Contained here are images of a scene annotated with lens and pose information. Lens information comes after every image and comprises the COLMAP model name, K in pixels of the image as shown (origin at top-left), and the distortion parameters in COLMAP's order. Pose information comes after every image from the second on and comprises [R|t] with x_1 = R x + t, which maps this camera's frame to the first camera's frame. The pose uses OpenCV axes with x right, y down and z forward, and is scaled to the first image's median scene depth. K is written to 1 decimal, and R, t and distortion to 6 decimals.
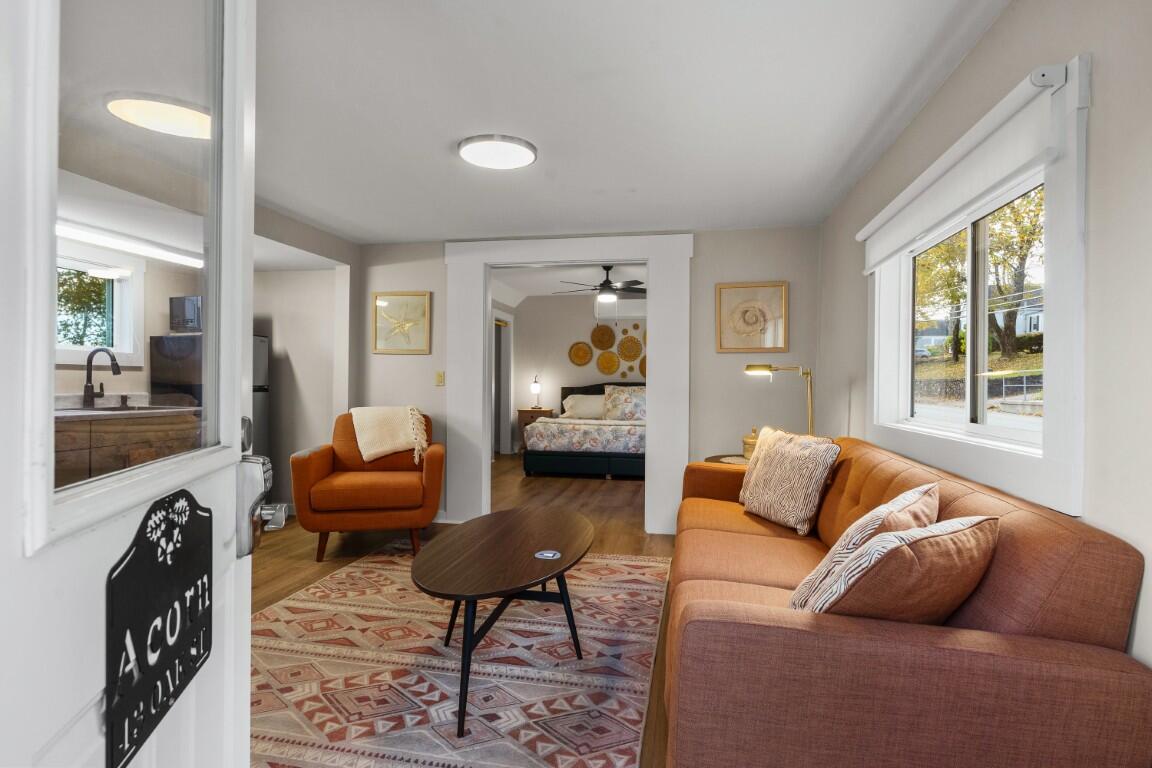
lens RADIAL K [[594.4, 0, 574.2], [0, 594.4, 383.3], [0, 0, 1]] dist [-0.000112, 0.000000]
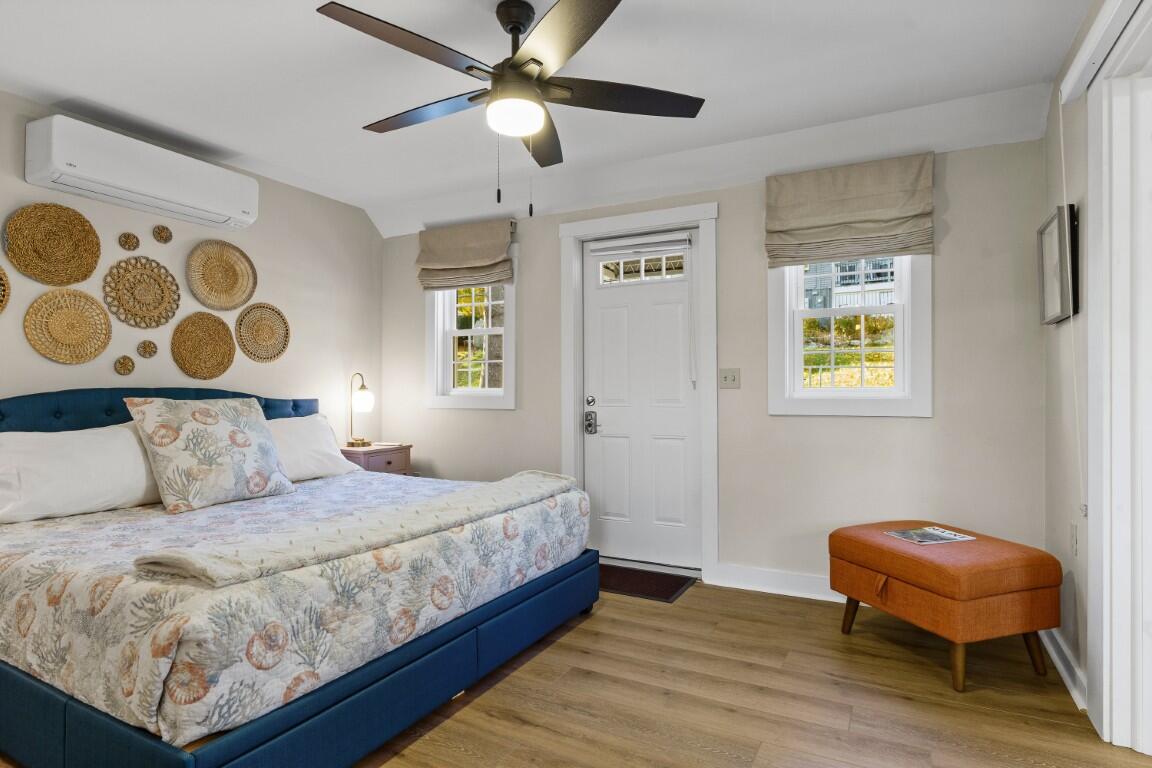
lens RADIAL K [[621.0, 0, 574.6], [0, 621.0, 381.9], [0, 0, 1]] dist [0.000434, 0.000053]
pose [[0.291970, 0.005330, 0.956413, -0.201114], [0.002654, 0.999976, -0.006383, -0.002393], [-0.956424, 0.004402, 0.291949, 0.710208]]
